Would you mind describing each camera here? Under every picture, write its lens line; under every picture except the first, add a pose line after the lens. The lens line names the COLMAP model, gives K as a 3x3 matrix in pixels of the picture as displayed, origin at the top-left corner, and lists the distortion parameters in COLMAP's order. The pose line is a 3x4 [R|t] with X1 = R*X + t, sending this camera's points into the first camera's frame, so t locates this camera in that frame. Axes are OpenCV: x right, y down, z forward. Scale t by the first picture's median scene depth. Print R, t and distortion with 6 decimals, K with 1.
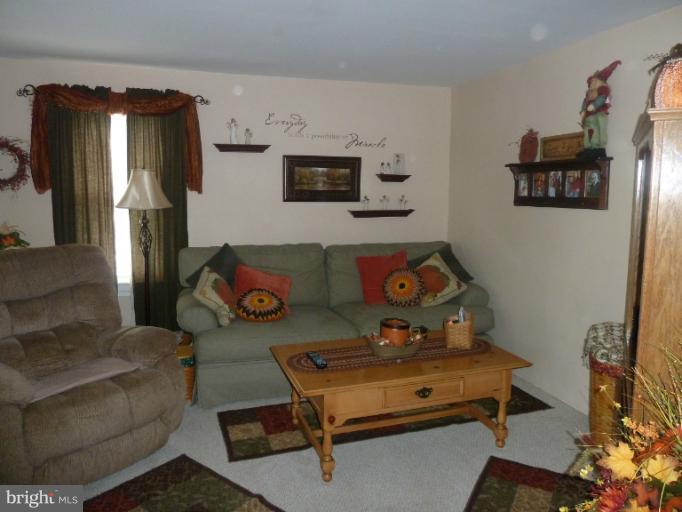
lens RADIAL K [[506.5, 0, 341.0], [0, 506.5, 256.0], [0, 0, 1]] dist [-0.042860, -0.000801]
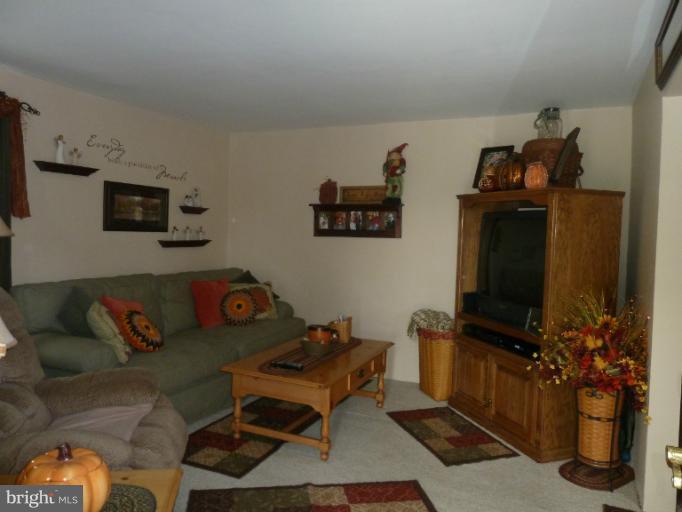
lens RADIAL K [[502.2, 0, 341.0], [0, 502.2, 256.0], [0, 0, 1]] dist [-0.002701, -0.002988]
pose [[0.680556, -0.022069, 0.732363, -0.552905], [0.071649, 0.996760, -0.036545, 0.003693], [-0.729184, 0.077344, 0.679933, 0.071819]]
